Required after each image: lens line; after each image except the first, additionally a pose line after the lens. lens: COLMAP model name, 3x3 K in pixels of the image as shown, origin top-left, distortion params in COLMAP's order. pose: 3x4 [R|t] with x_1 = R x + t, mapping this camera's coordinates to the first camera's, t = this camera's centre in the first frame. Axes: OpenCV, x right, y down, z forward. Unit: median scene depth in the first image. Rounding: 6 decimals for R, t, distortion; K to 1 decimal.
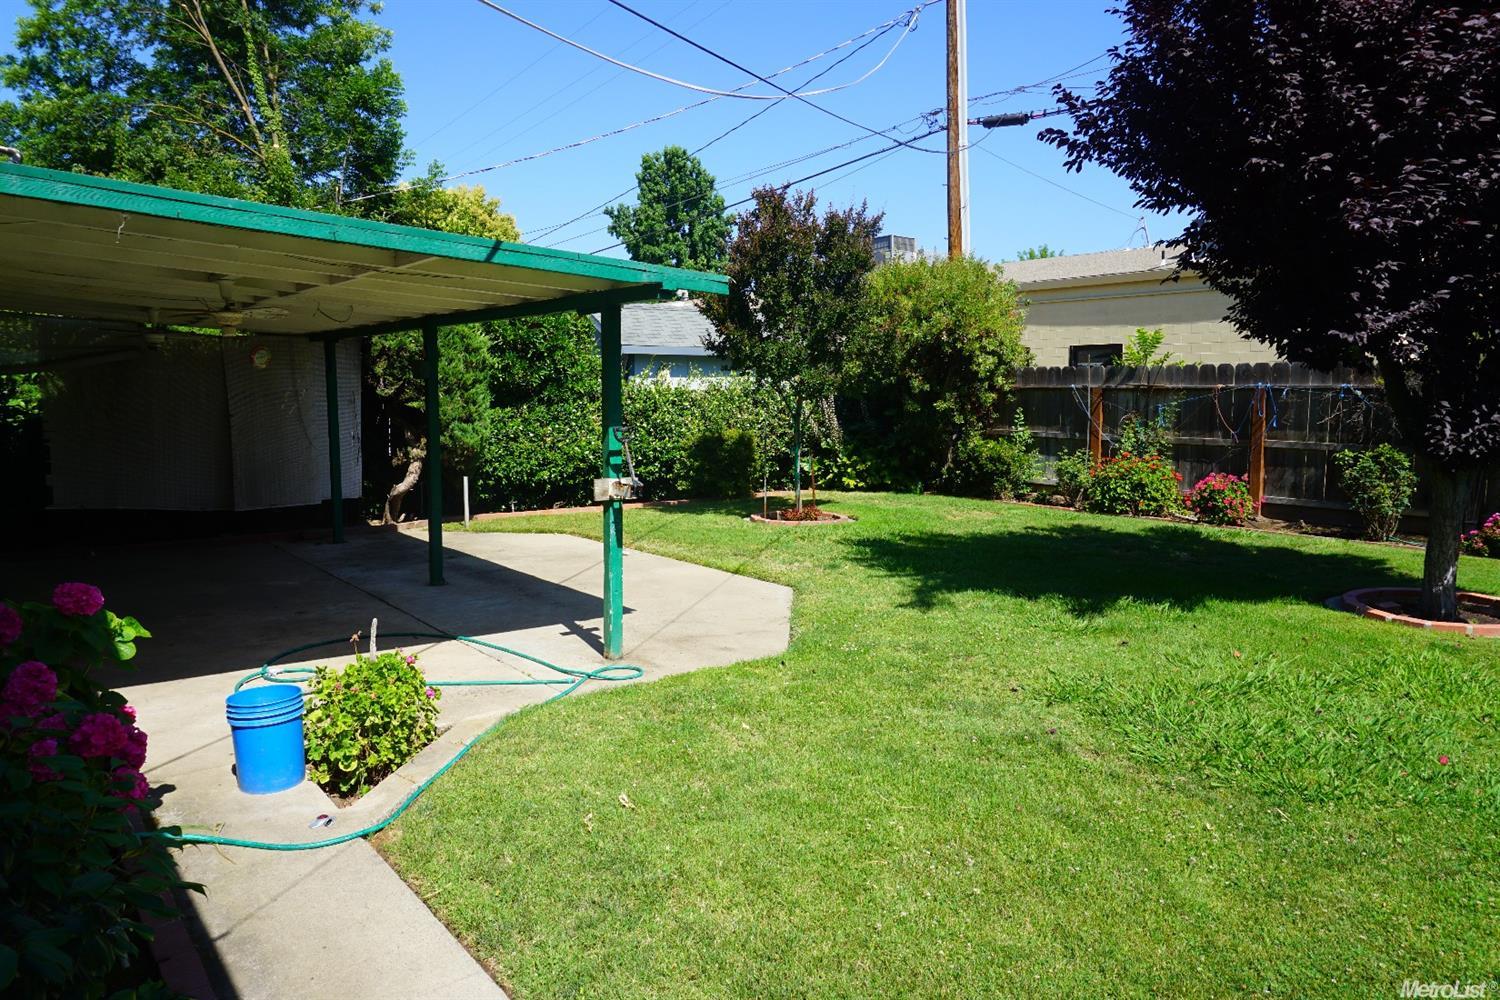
lens RADIAL K [[1002.2, 0, 750.0], [0, 1002.2, 500.0], [0, 0, 1]] dist [-0.050841, 0.038545]
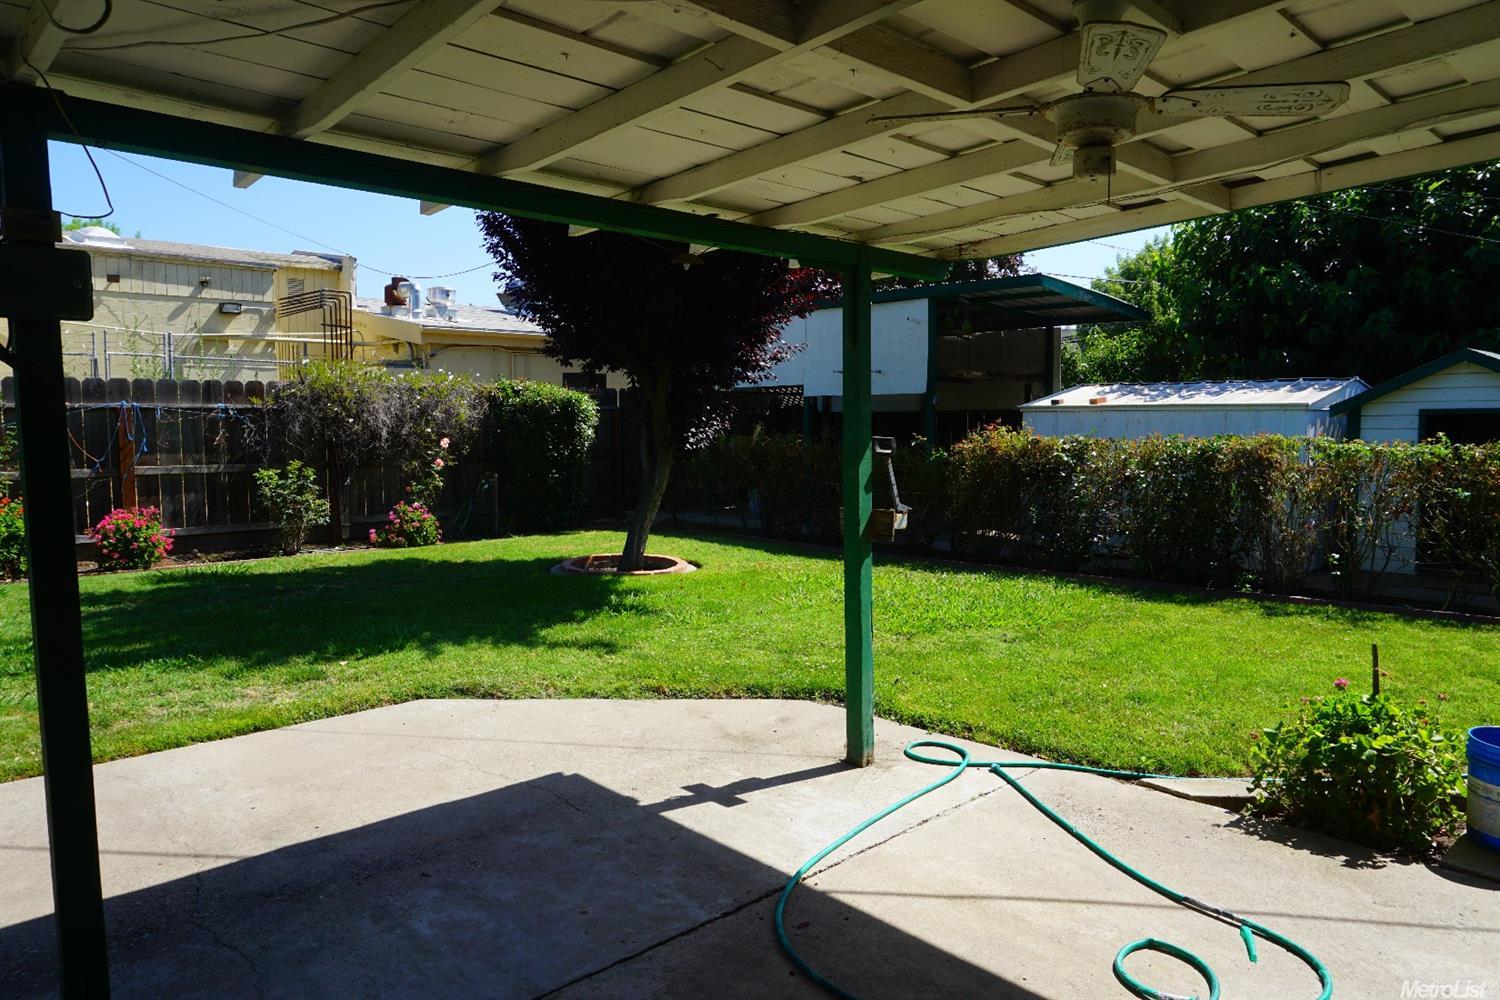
lens RADIAL K [[1002.2, 0, 750.0], [0, 1002.2, 500.0], [0, 0, 1]] dist [-0.050841, 0.038545]
pose [[-0.170001, -0.073876, 0.982671, -0.632274], [0.097078, 0.991080, 0.091302, -0.085828], [-0.980651, 0.110917, -0.161313, 0.897333]]
